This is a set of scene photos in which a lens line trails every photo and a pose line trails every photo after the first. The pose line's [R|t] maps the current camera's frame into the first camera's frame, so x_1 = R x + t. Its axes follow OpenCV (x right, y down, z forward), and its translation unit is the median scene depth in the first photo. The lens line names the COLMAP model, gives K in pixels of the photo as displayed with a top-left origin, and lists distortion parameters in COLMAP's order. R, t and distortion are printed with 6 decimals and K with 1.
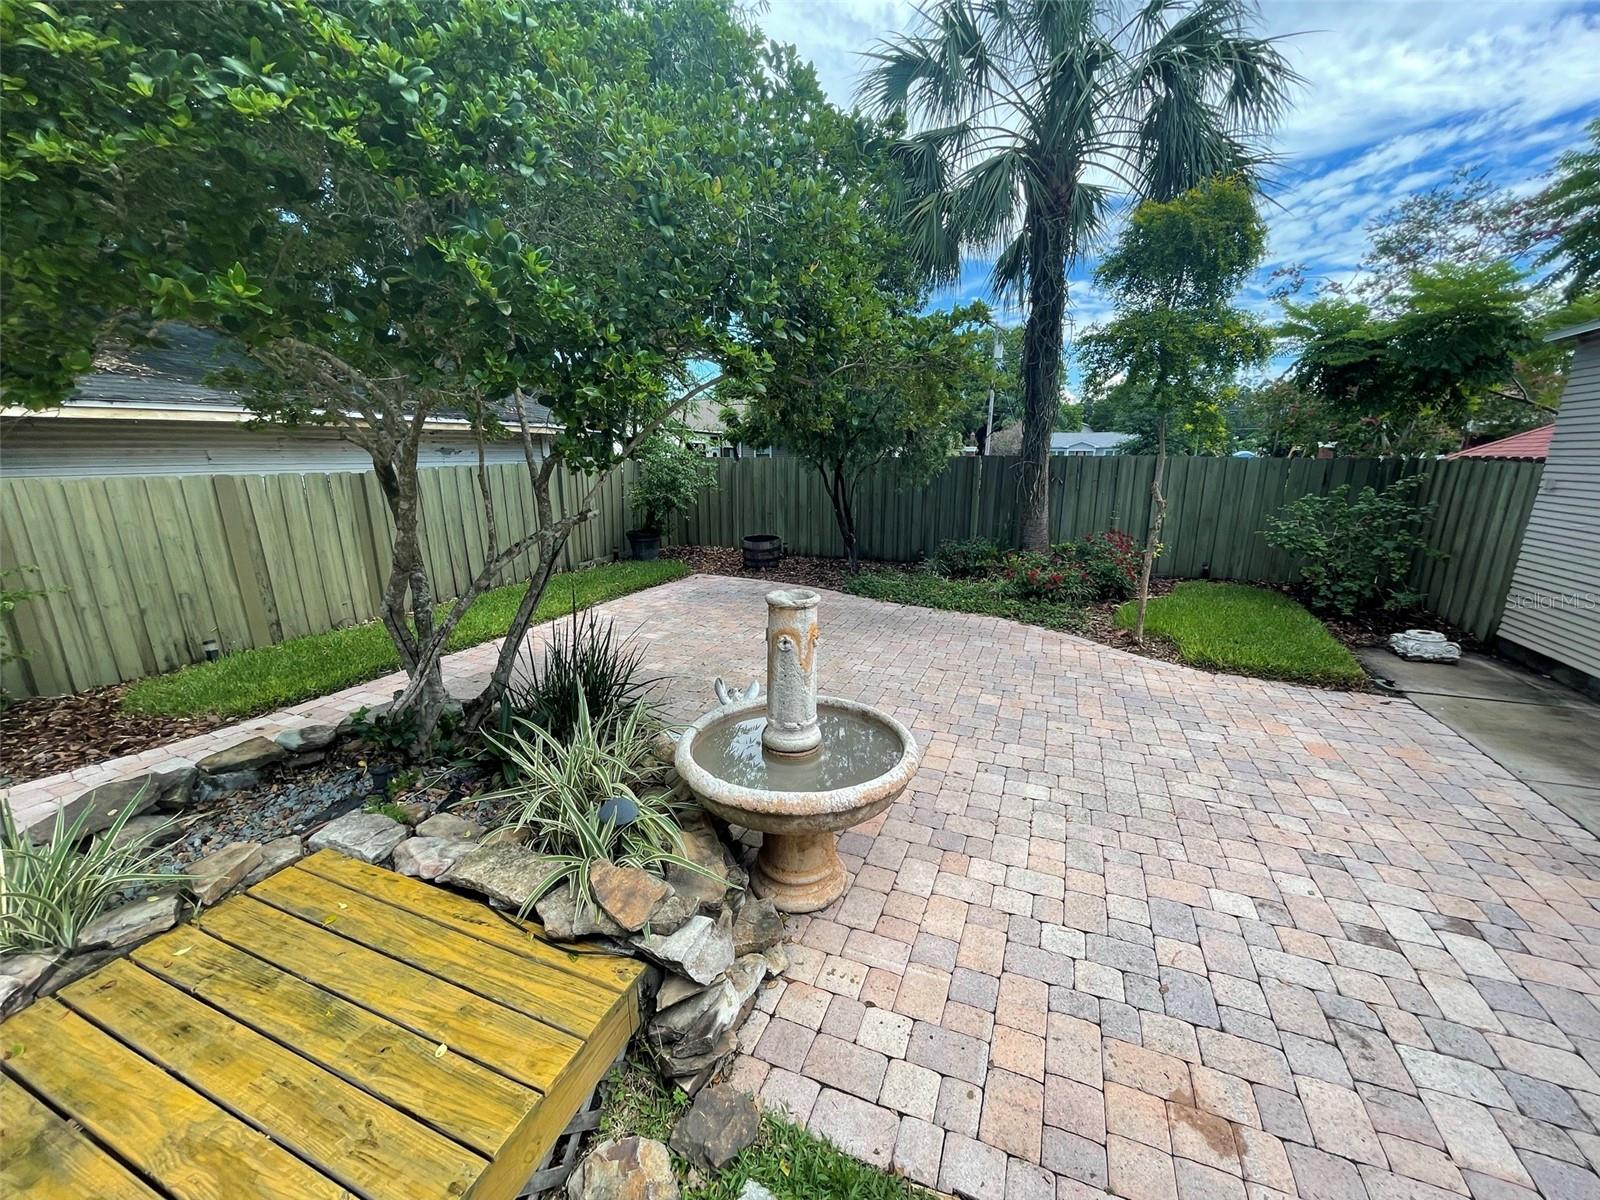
lens RADIAL K [[644.7, 0, 795.3], [0, 644.7, 607.3], [0, 0, 1]] dist [-0.000965, 0.000925]
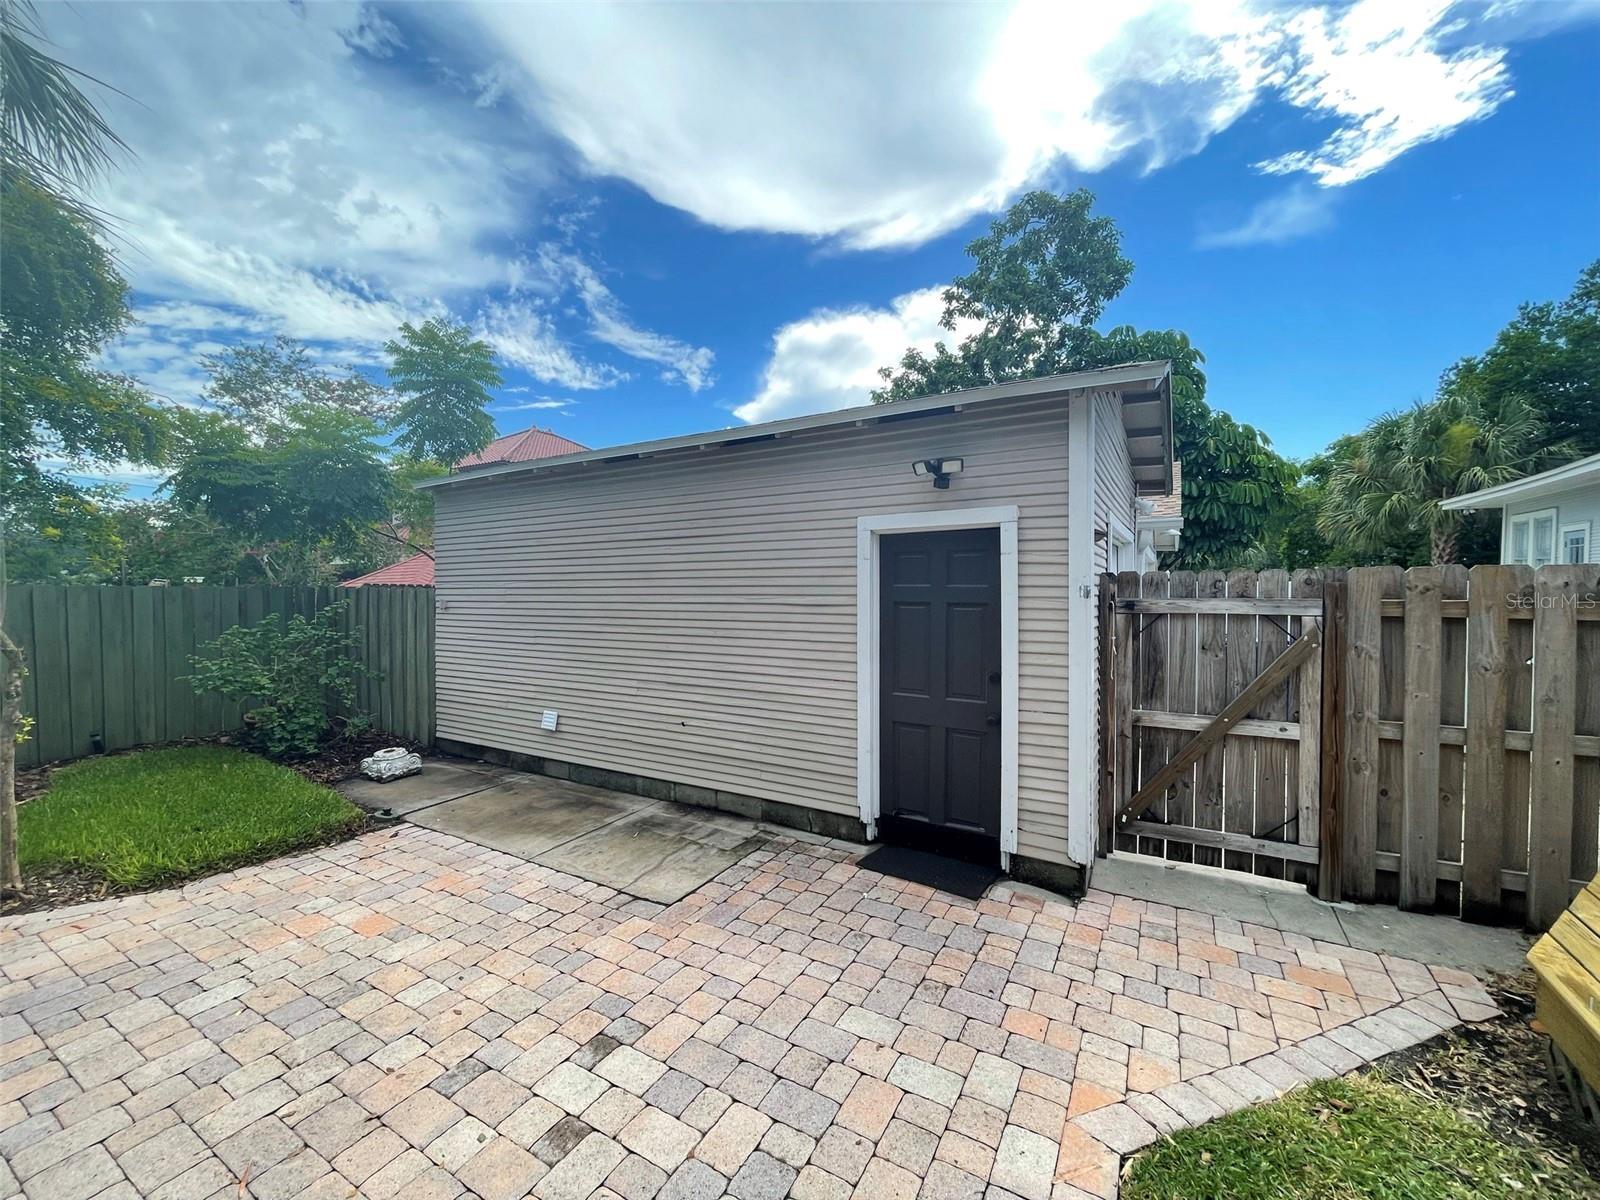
lens RADIAL K [[644.7, 0, 795.3], [0, 644.7, 607.3], [0, 0, 1]] dist [-0.000965, 0.000925]
pose [[0.135766, -0.031451, 0.990242, 0.068985], [0.235846, 0.971789, -0.001470, -0.030025], [-0.962260, 0.233744, 0.139353, 0.203726]]
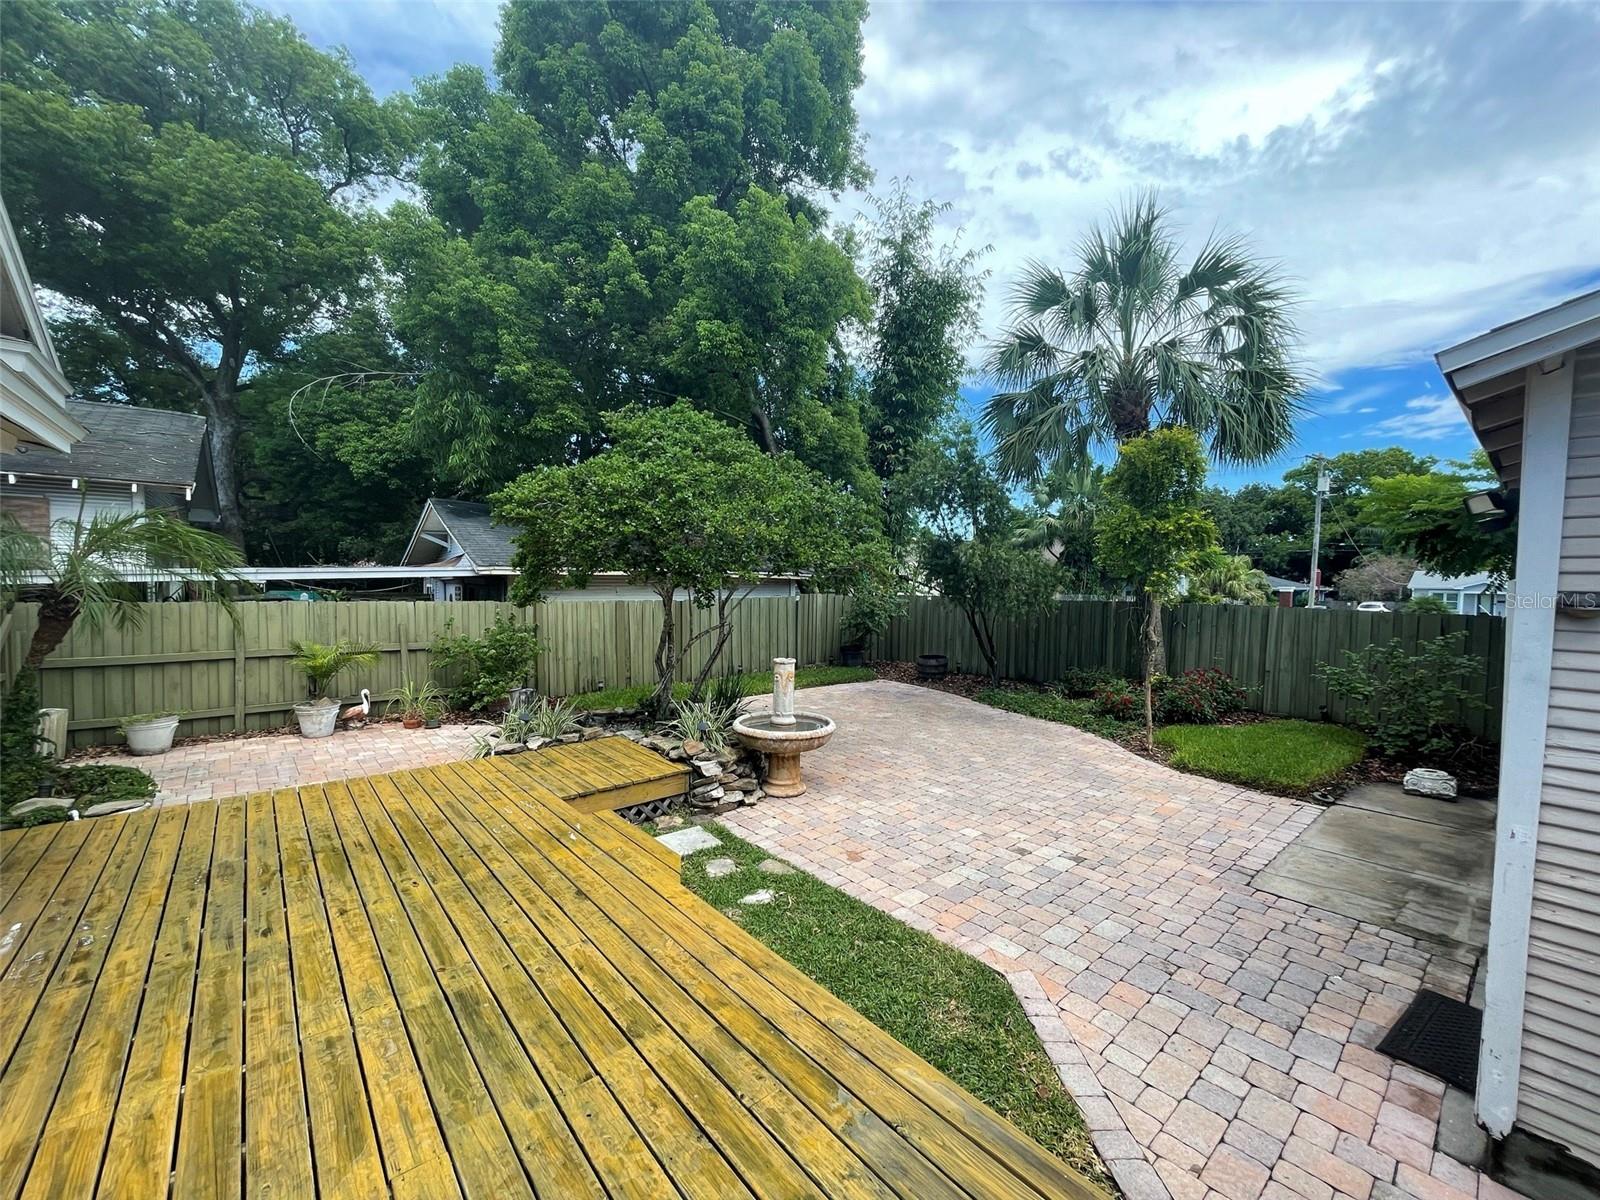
lens RADIAL K [[645.9, 0, 794.1], [0, 645.9, 616.4], [0, 0, 1]] dist [0.000931, 0.000138]
pose [[0.892236, 0.041015, -0.449702, 0.515265], [-0.122685, 0.980425, -0.153995, 0.088466], [0.434583, 0.192571, 0.879803, -0.537600]]
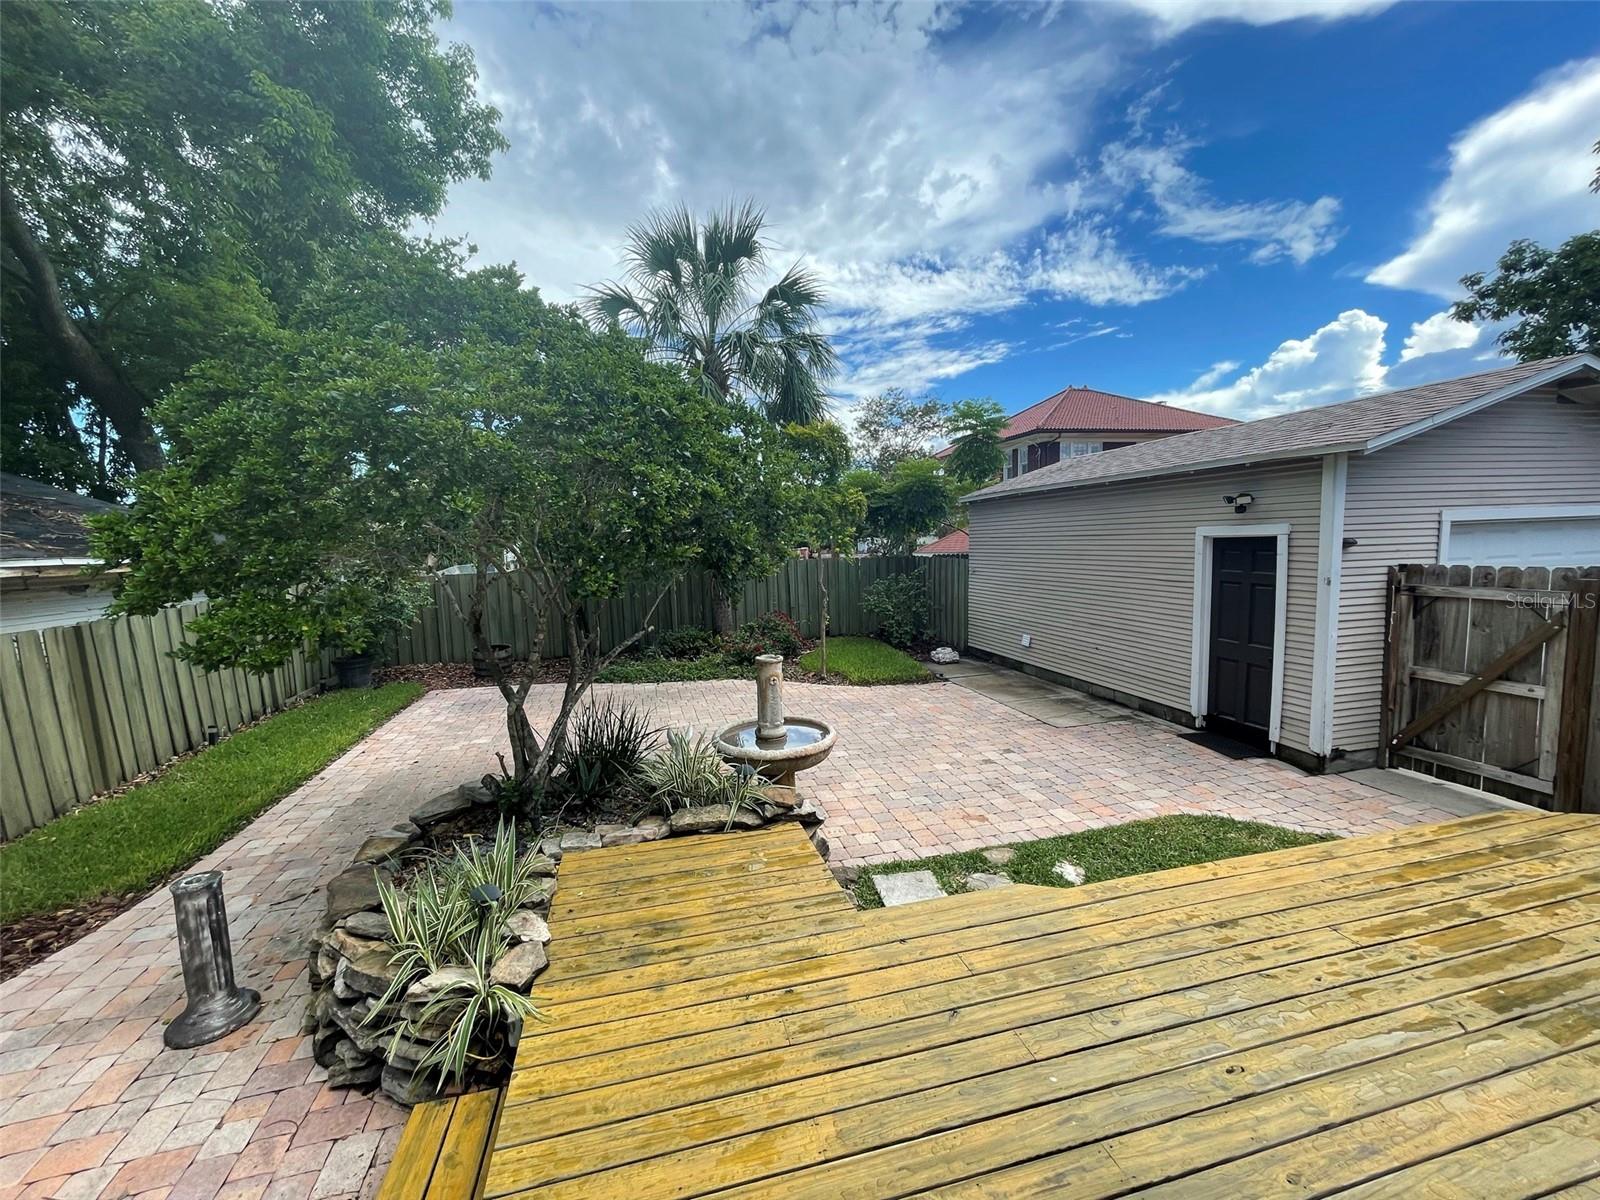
lens RADIAL K [[645.9, 0, 794.1], [0, 645.9, 616.4], [0, 0, 1]] dist [0.000931, 0.000138]
pose [[0.804419, -0.097971, 0.585928, -0.499705], [0.170335, 0.982932, -0.069499, 0.003252], [-0.569118, 0.155710, 0.807378, -0.304830]]
